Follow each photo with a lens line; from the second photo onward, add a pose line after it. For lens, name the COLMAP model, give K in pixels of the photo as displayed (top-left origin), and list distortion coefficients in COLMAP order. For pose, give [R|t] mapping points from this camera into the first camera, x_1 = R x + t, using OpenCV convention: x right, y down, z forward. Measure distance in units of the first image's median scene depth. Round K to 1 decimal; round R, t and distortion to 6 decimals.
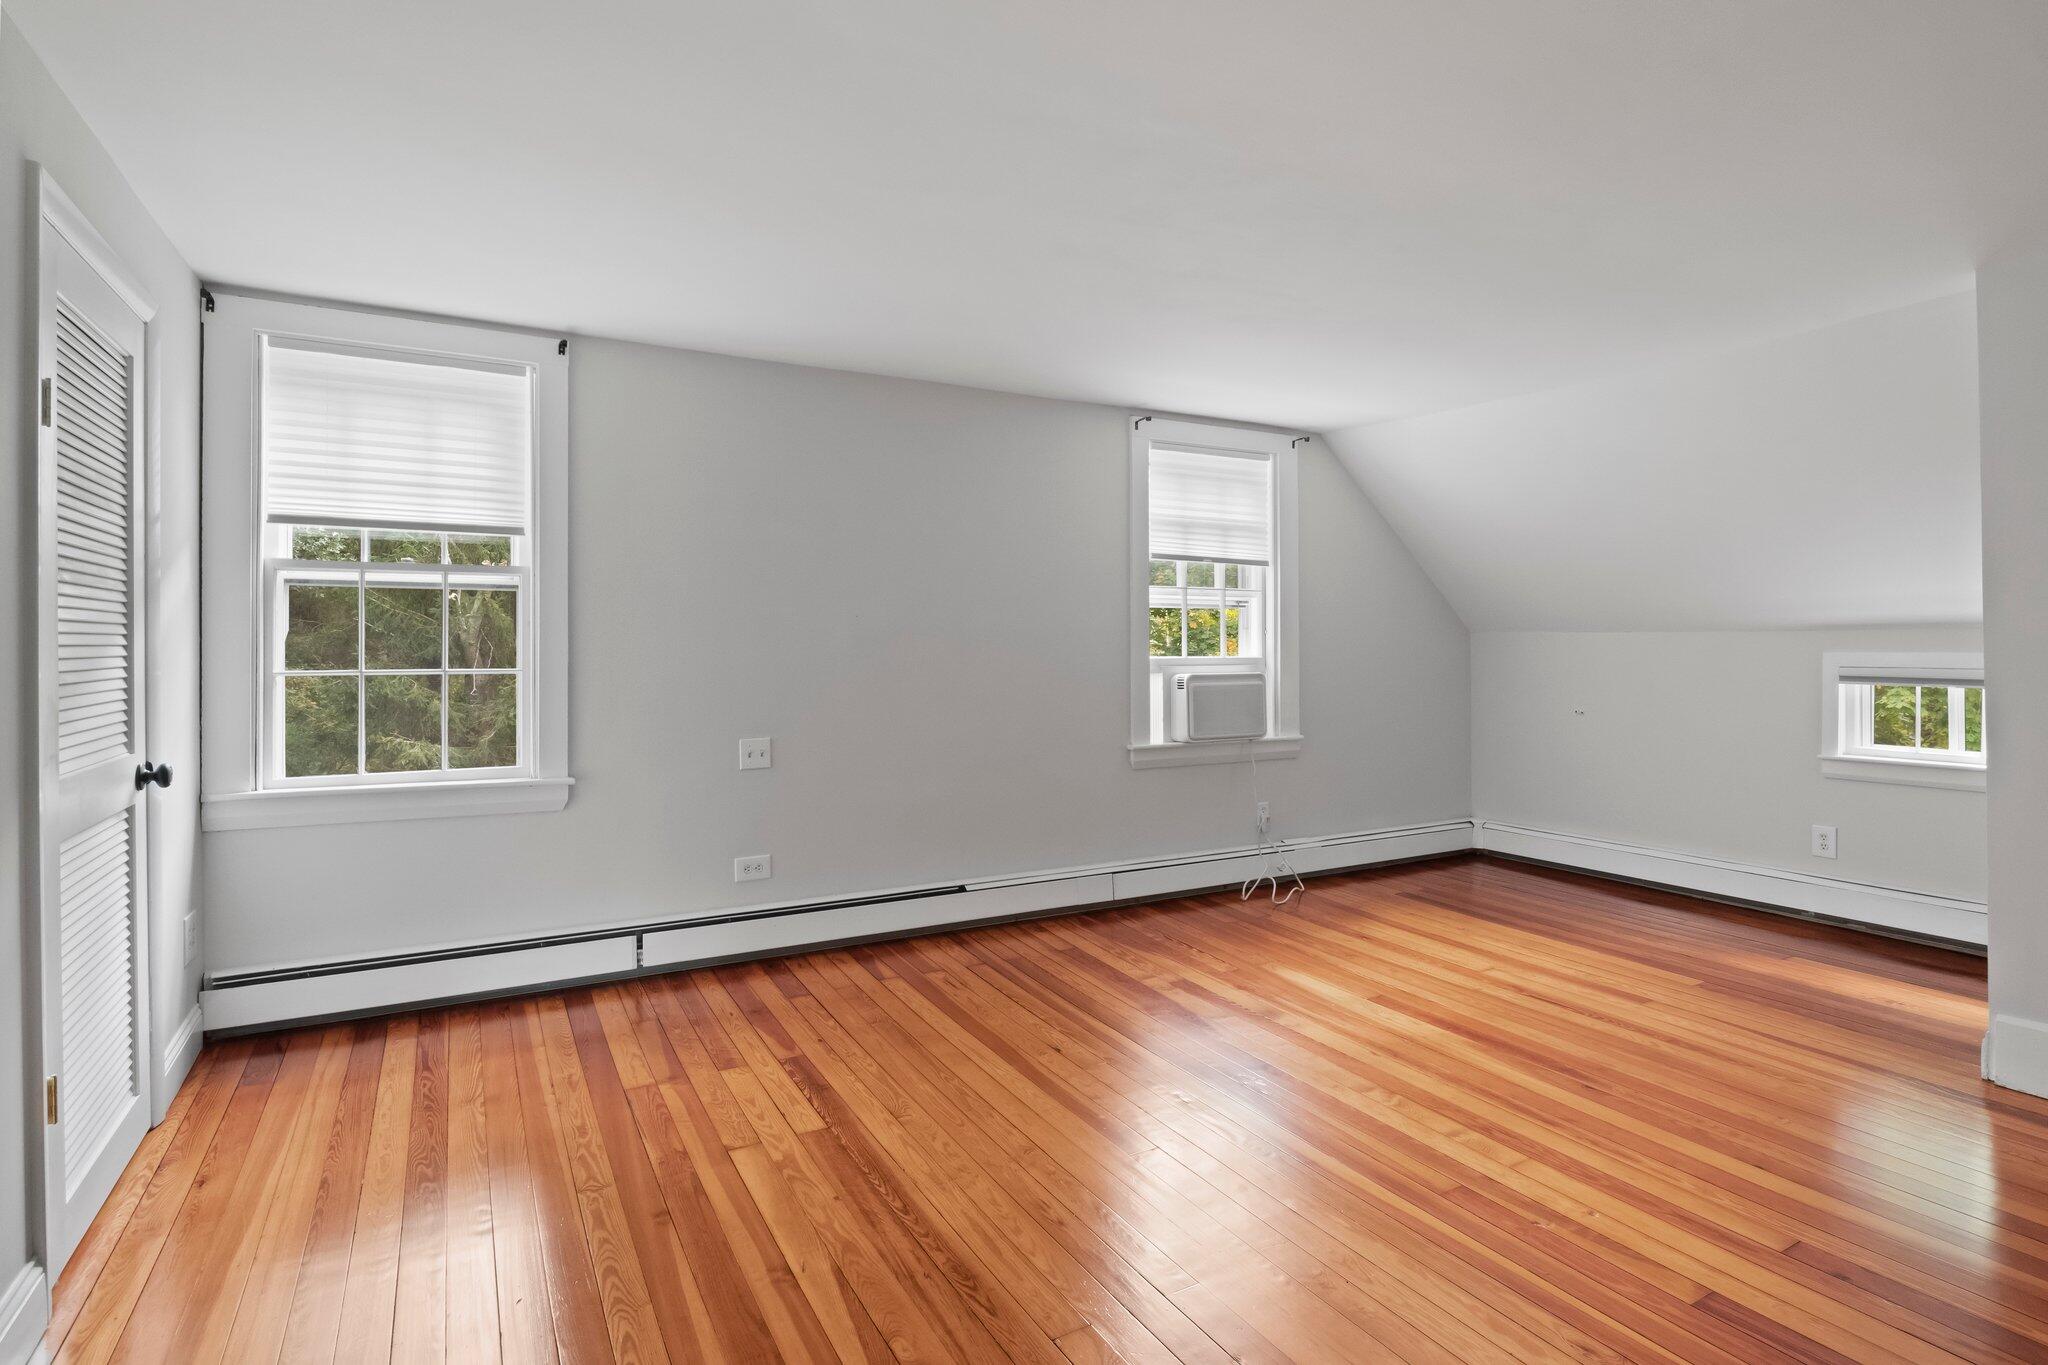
lens RADIAL K [[1031.1, 0, 1050.2], [0, 1031.1, 651.2], [0, 0, 1]] dist [-0.000006, 0.000831]
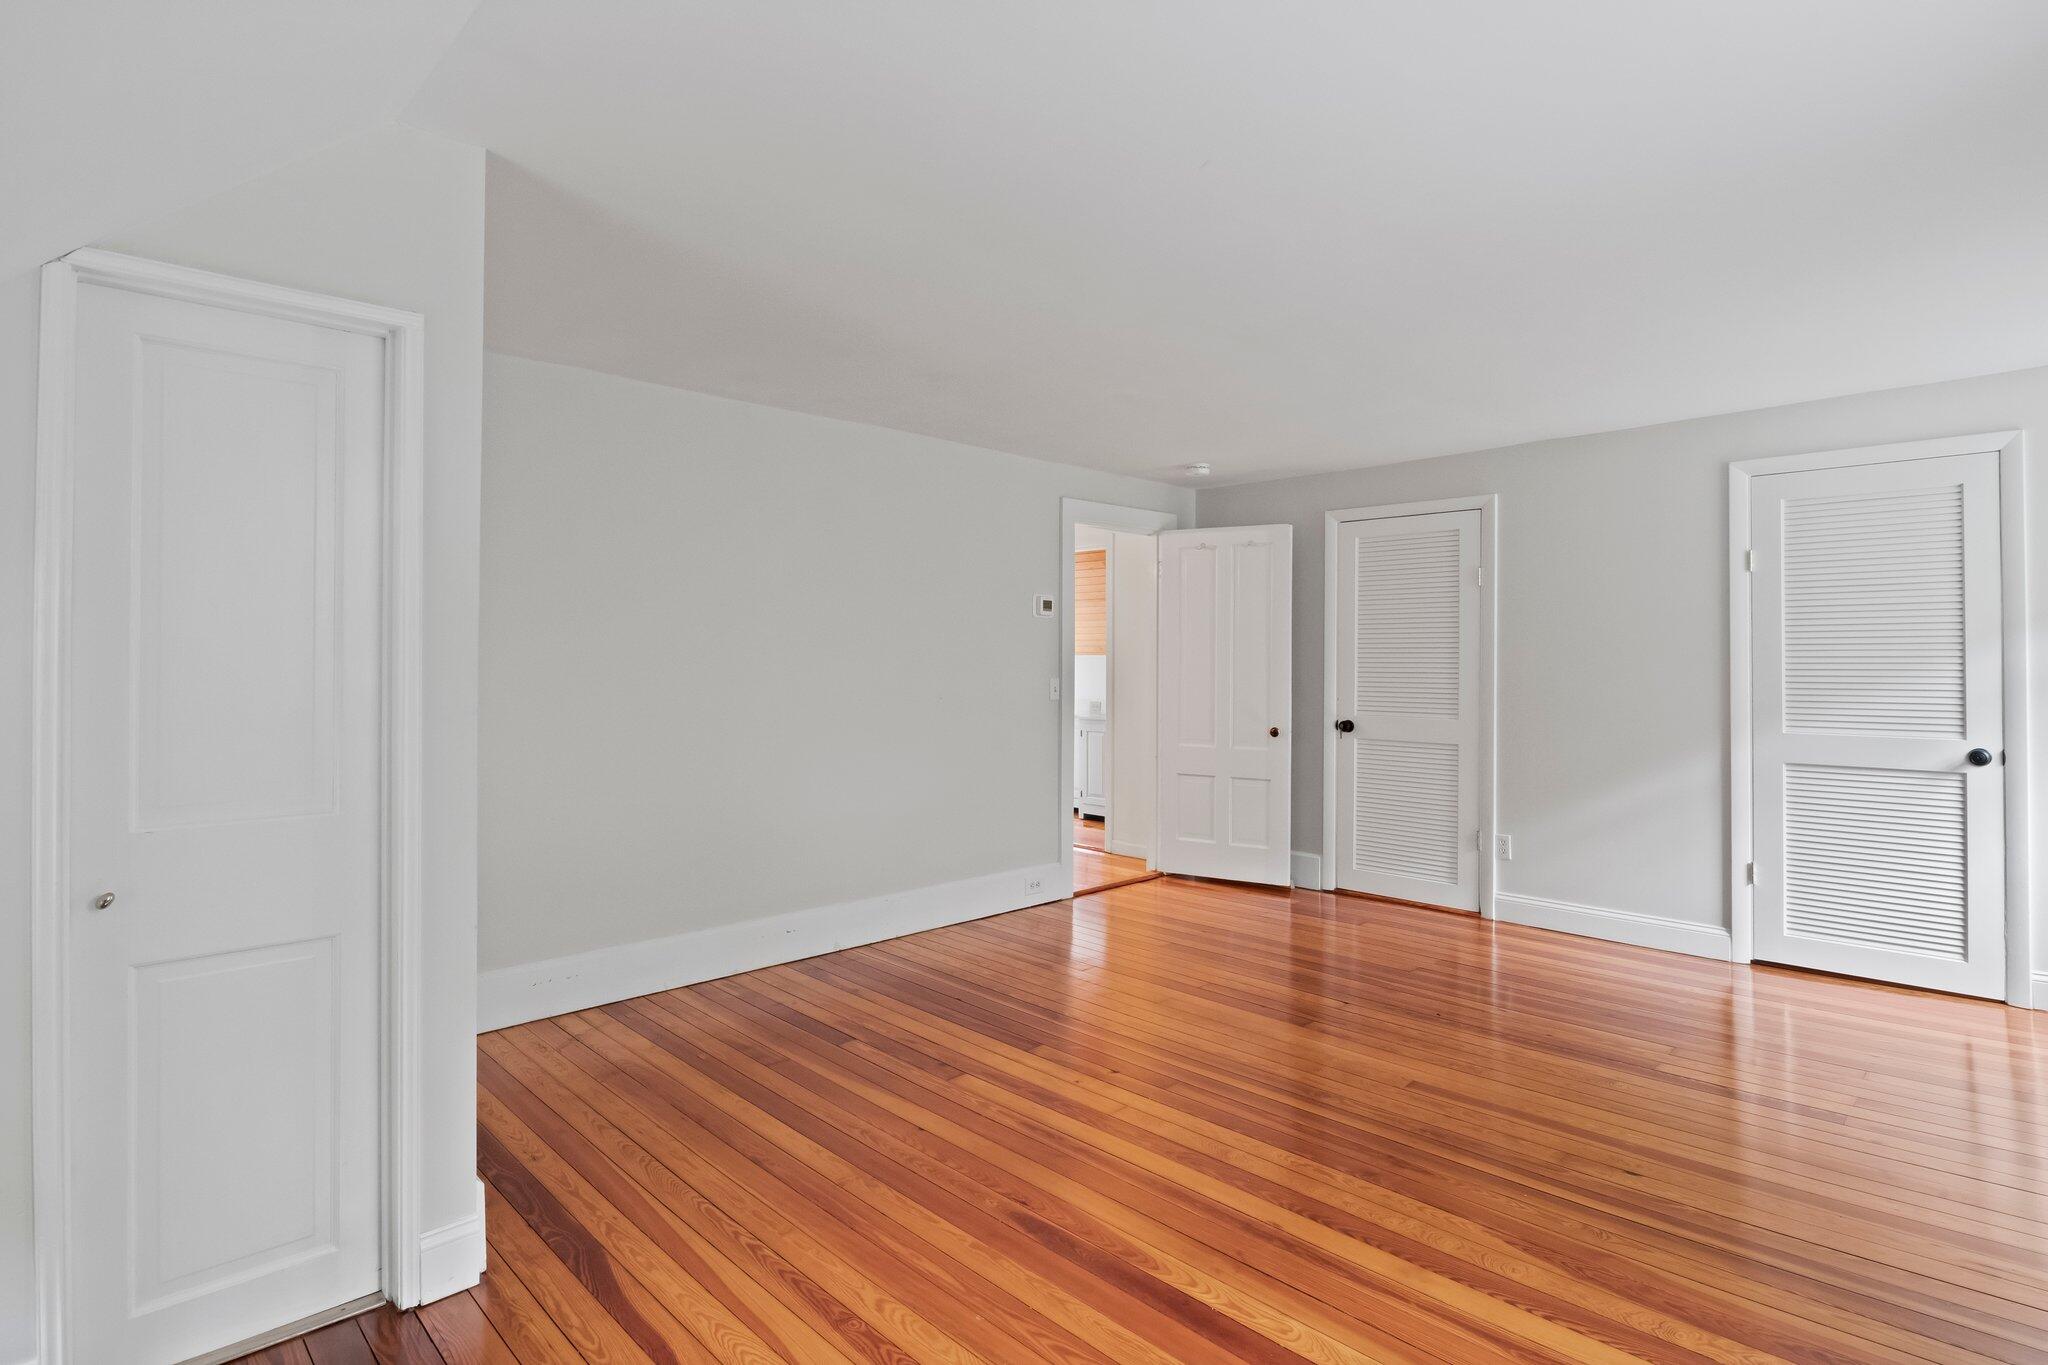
lens RADIAL K [[1031.1, 0, 1050.2], [0, 1031.1, 651.2], [0, 0, 1]] dist [-0.000006, 0.000831]
pose [[-0.962851, -0.003482, -0.270010, 0.860803], [-0.003440, 0.999994, -0.000628, -0.027684], [0.270011, 0.000325, -0.962857, 2.139307]]
